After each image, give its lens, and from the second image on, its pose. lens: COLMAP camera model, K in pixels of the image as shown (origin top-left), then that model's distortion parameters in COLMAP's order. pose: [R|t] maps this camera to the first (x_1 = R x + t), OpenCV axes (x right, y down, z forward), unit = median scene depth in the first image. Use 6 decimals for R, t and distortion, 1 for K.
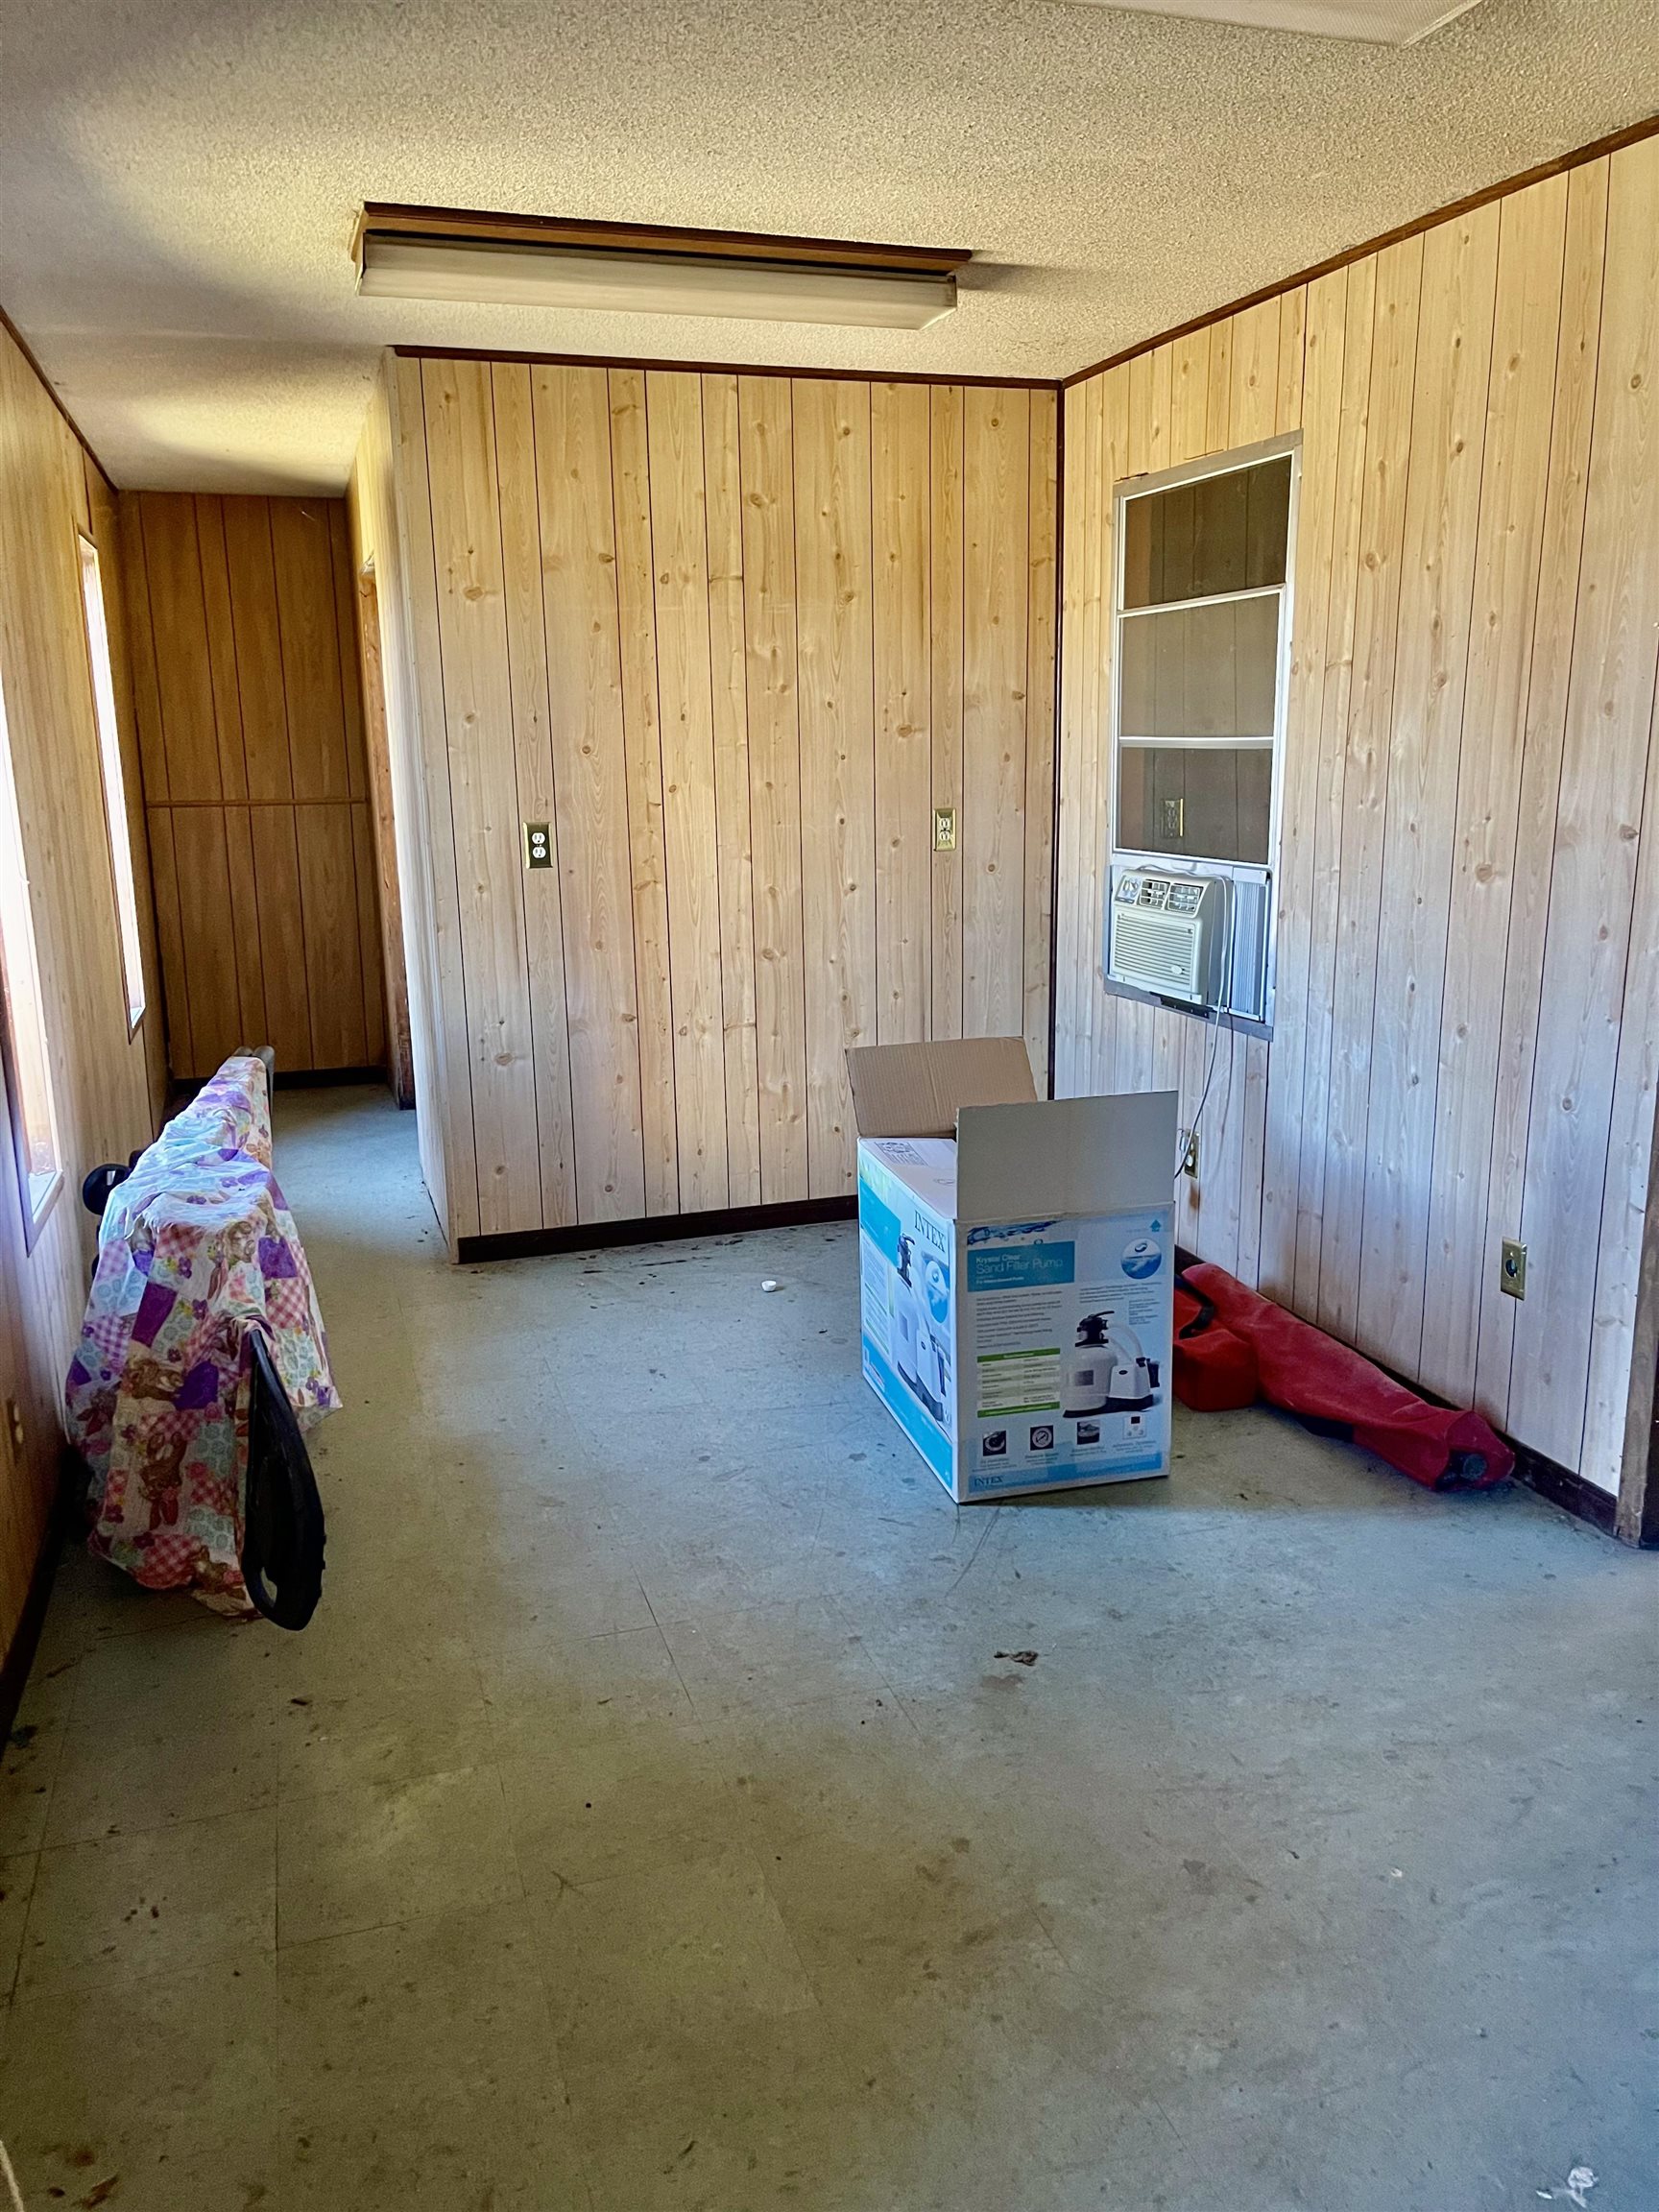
lens RADIAL K [[1684.4, 0, 825.4], [0, 1684.4, 1107.6], [0, 0, 1]] dist [0.070857, -0.098281]
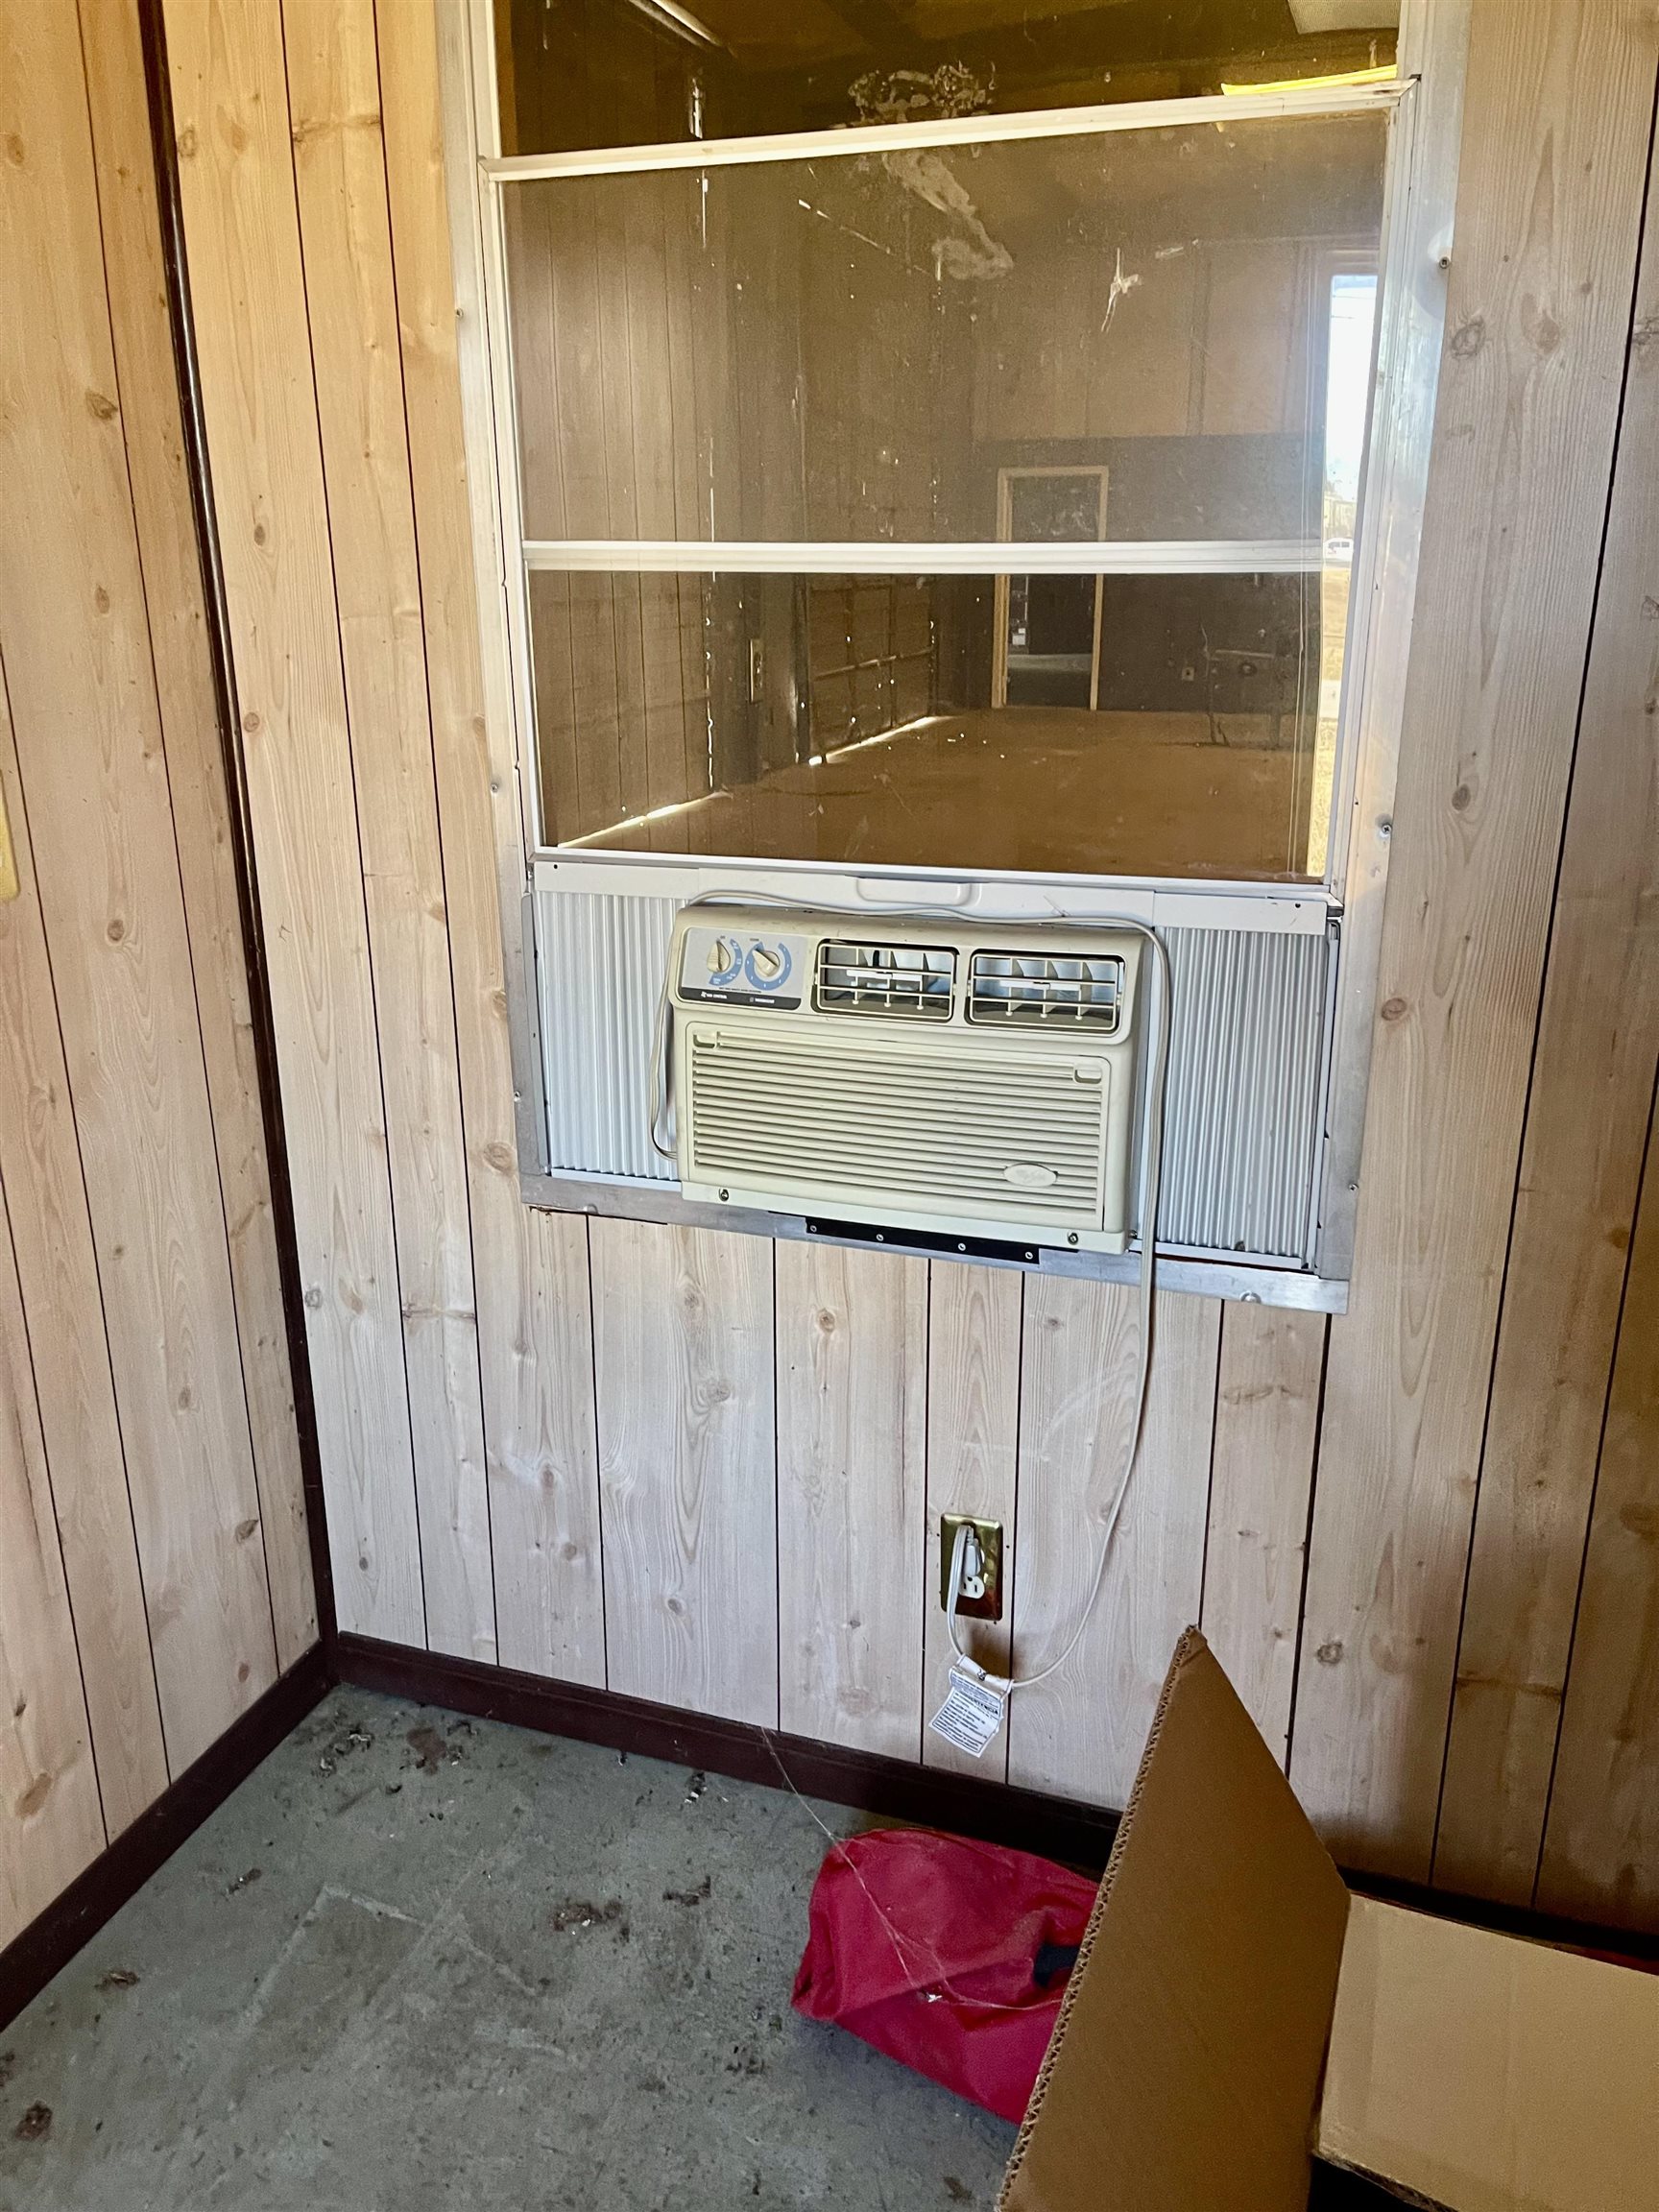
lens RADIAL K [[1684.4, 0, 823.9], [0, 1684.4, 1112.2], [0, 0, 1]] dist [0.070857, -0.098281]
pose [[0.591807, -0.232464, 0.771832, -0.096811], [0.167522, 0.972077, 0.164326, -0.149724], [-0.788480, 0.032049, 0.614225, 0.730940]]
